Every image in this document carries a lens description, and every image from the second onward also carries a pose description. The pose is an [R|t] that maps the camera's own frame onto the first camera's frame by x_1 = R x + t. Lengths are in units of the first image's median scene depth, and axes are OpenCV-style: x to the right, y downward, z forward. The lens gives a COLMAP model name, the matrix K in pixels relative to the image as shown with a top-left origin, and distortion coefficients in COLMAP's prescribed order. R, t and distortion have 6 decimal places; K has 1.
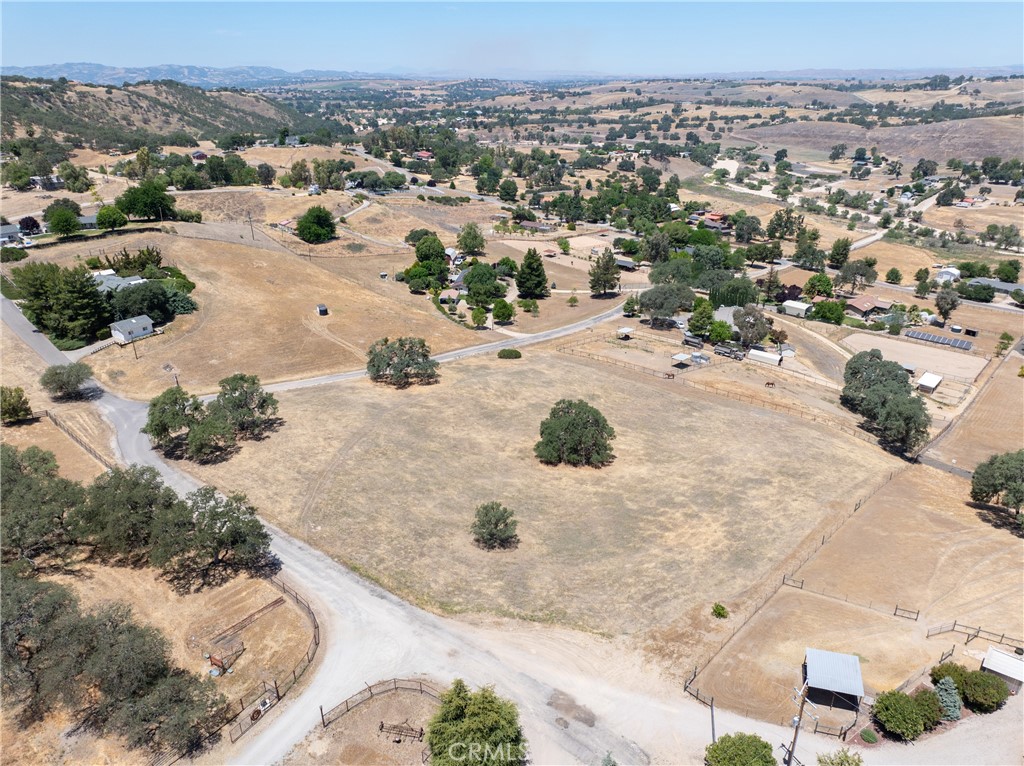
lens RADIAL K [[718.8, 0, 515.6], [0, 718.8, 380.0], [0, 0, 1]] dist [-0.034540, 0.000644]
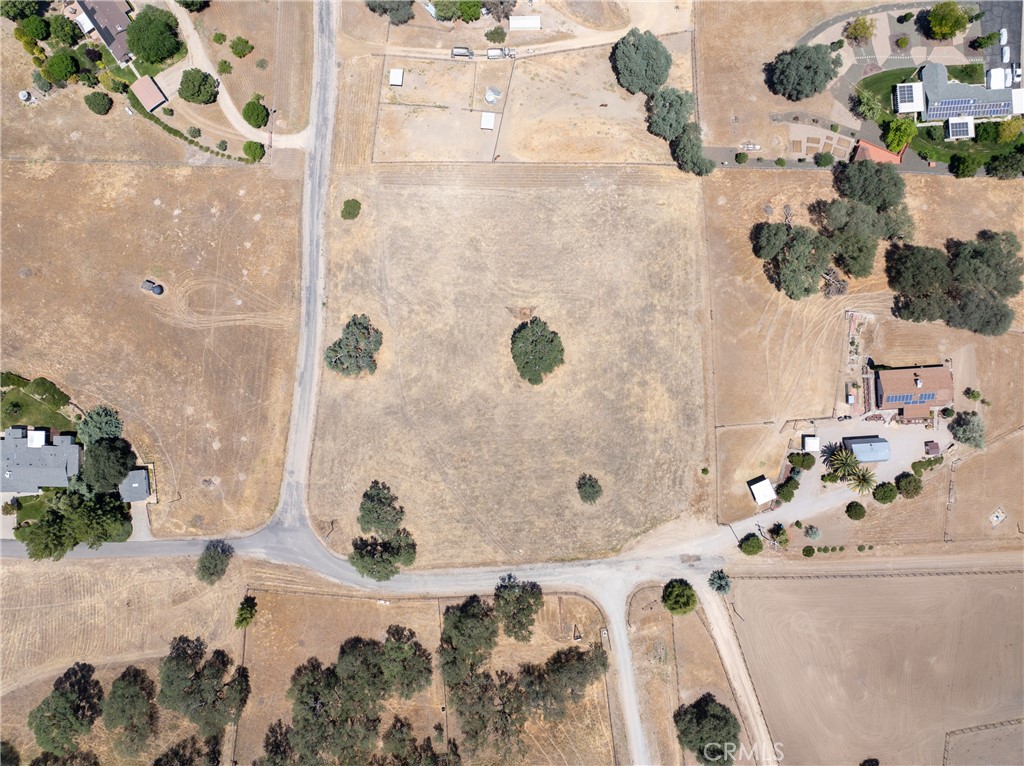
lens RADIAL K [[718.8, 0, 515.6], [0, 718.8, 380.0], [0, 0, 1]] dist [-0.034540, 0.000644]
pose [[0.753697, -0.657128, 0.011139, -0.001724], [0.251719, 0.304284, 0.918721, -0.696386], [-0.607107, -0.689633, 0.394749, 0.229282]]
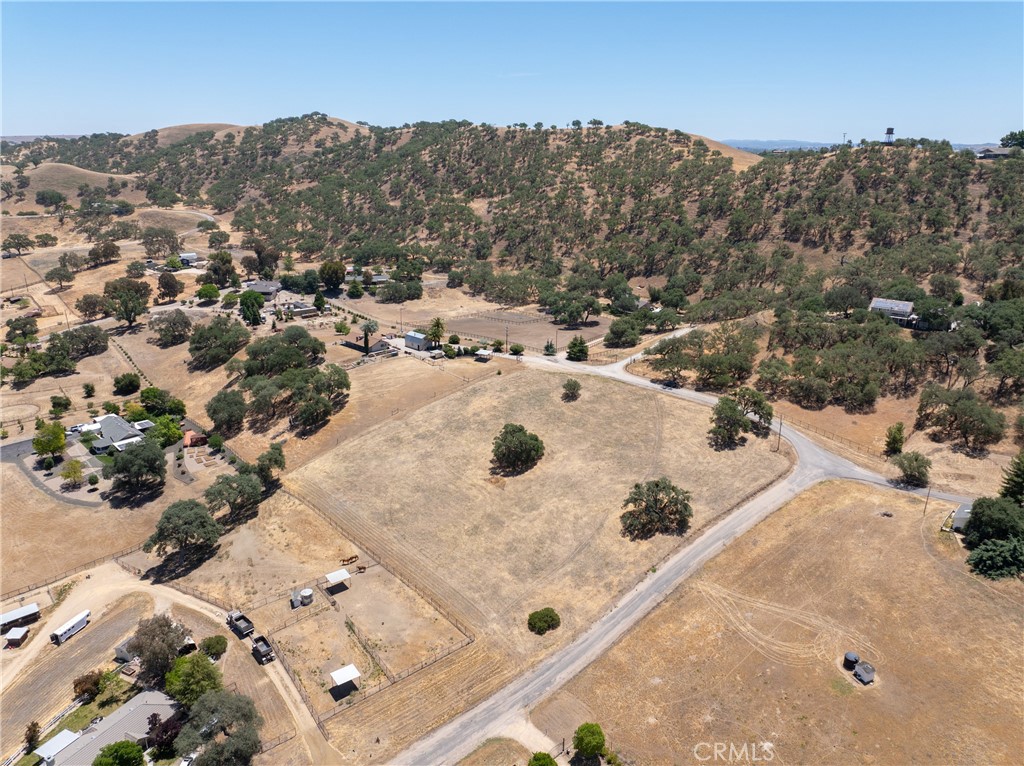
lens RADIAL K [[718.8, 0, 515.6], [0, 718.8, 380.0], [0, 0, 1]] dist [-0.034540, 0.000644]
pose [[-0.993513, -0.032815, 0.108885, -0.042351], [0.047805, 0.748246, 0.661696, -0.582593], [-0.103186, 0.662609, -0.741823, 1.137805]]
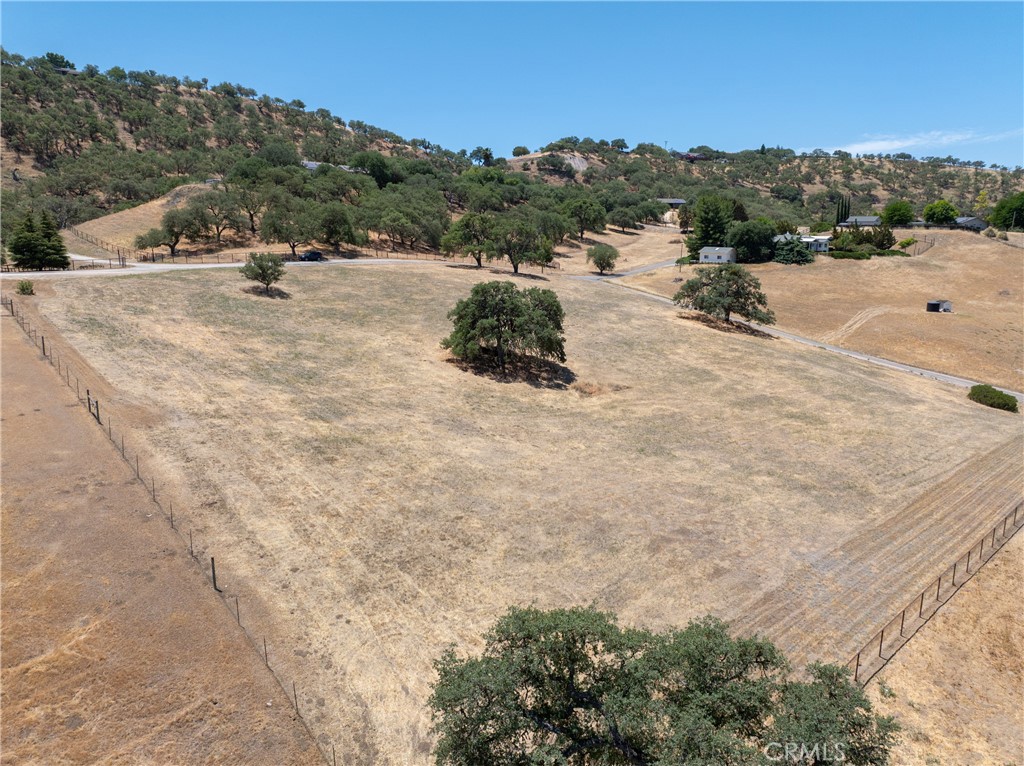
lens RADIAL K [[718.8, 0, 515.6], [0, 718.8, 380.0], [0, 0, 1]] dist [-0.034540, 0.000644]
pose [[-0.097745, 0.204088, -0.974061, 0.407366], [-0.407035, 0.884945, 0.226262, -0.020154], [0.908168, 0.418593, -0.003428, 0.572143]]
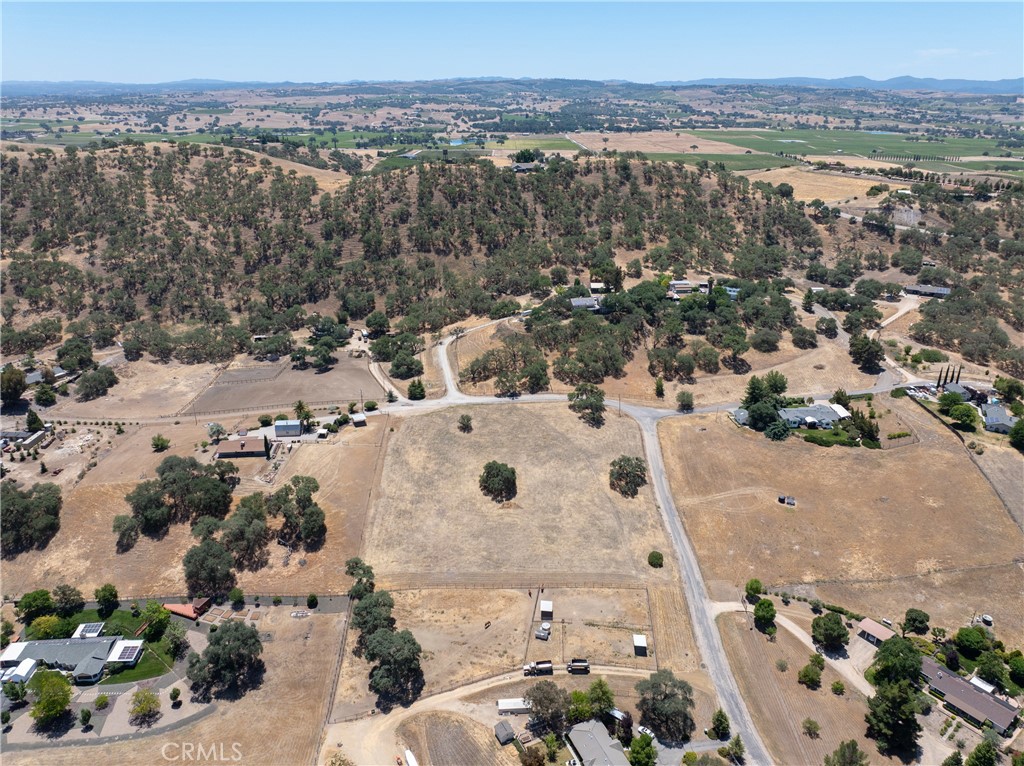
lens RADIAL K [[718.8, 0, 515.6], [0, 718.8, 380.0], [0, 0, 1]] dist [-0.034540, 0.000644]
pose [[-0.730465, 0.266775, -0.628691, 0.704485], [-0.268352, 0.734393, 0.623421, -0.790447], [0.628020, 0.624097, -0.464859, 1.008076]]
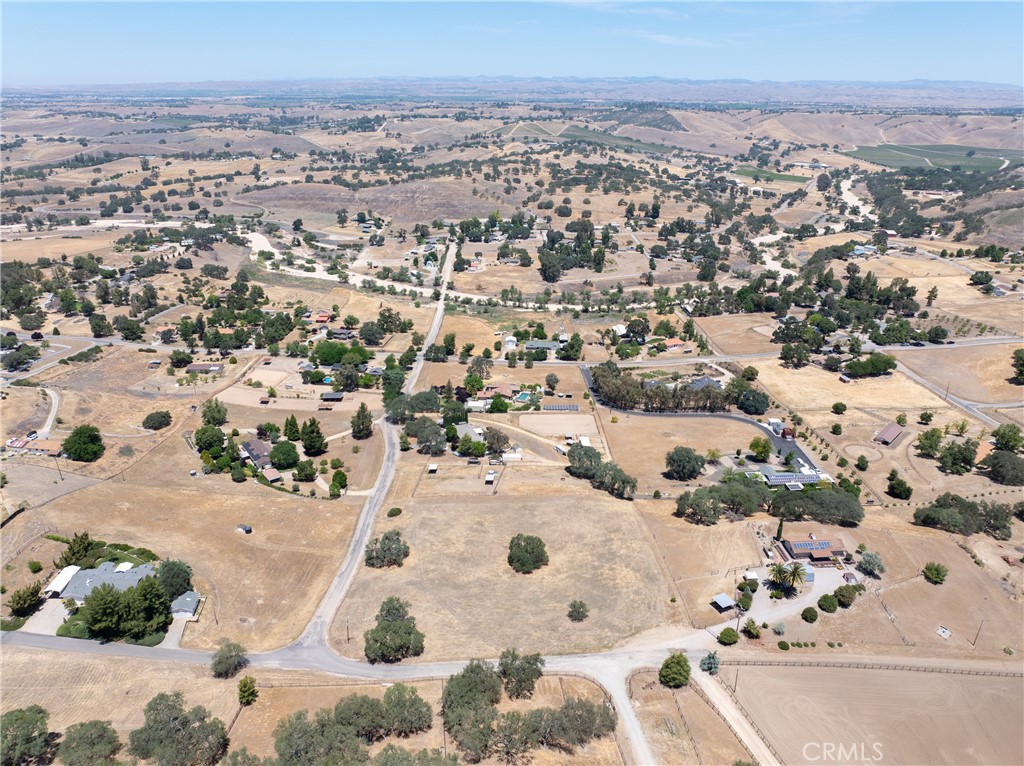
lens RADIAL K [[718.8, 0, 515.6], [0, 718.8, 380.0], [0, 0, 1]] dist [-0.034540, 0.000644]
pose [[0.733514, -0.244933, 0.634008, -0.576818], [0.251313, 0.964441, 0.081832, -0.295192], [-0.631506, 0.099309, 0.768985, -0.274561]]
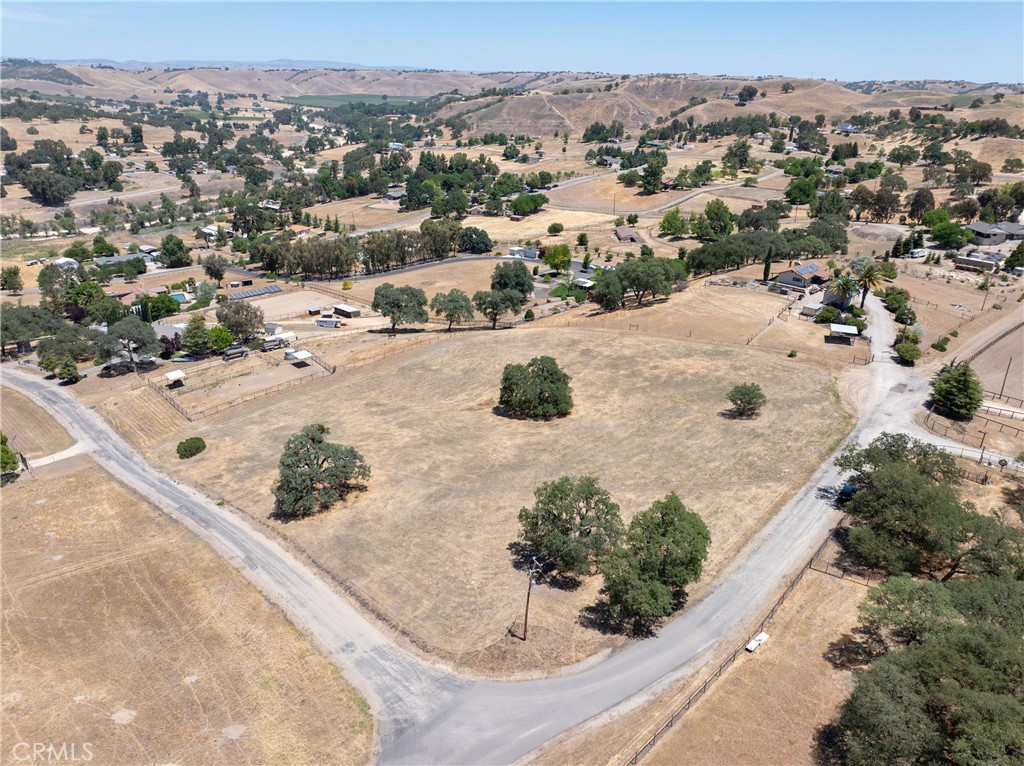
lens RADIAL K [[718.8, 0, 515.6], [0, 718.8, 380.0], [0, 0, 1]] dist [-0.034540, 0.000644]
pose [[0.046163, -0.381685, 0.923139, -0.497562], [0.373212, 0.863794, 0.338485, -0.170542], [-0.926597, 0.328901, 0.182325, 0.461637]]
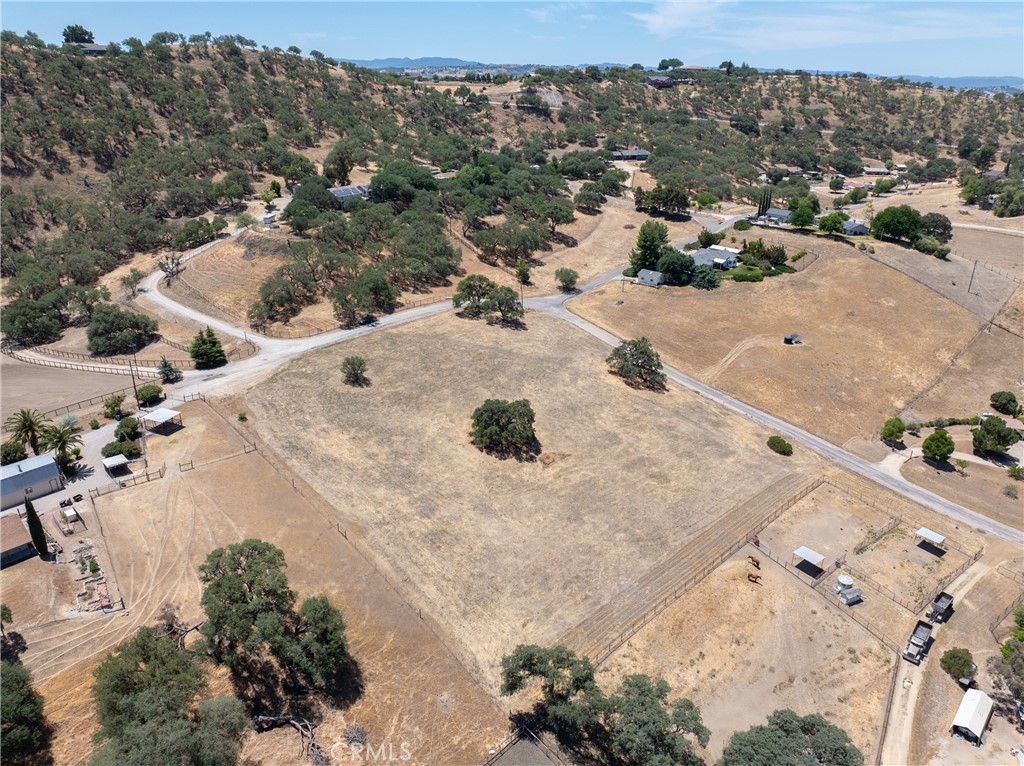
lens RADIAL K [[718.8, 0, 515.6], [0, 718.8, 380.0], [0, 0, 1]] dist [-0.034540, 0.000644]
pose [[-0.067543, 0.400466, -0.913819, 0.634060], [-0.410062, 0.823834, 0.391340, -0.253871], [0.909553, 0.401154, 0.108571, 0.478910]]
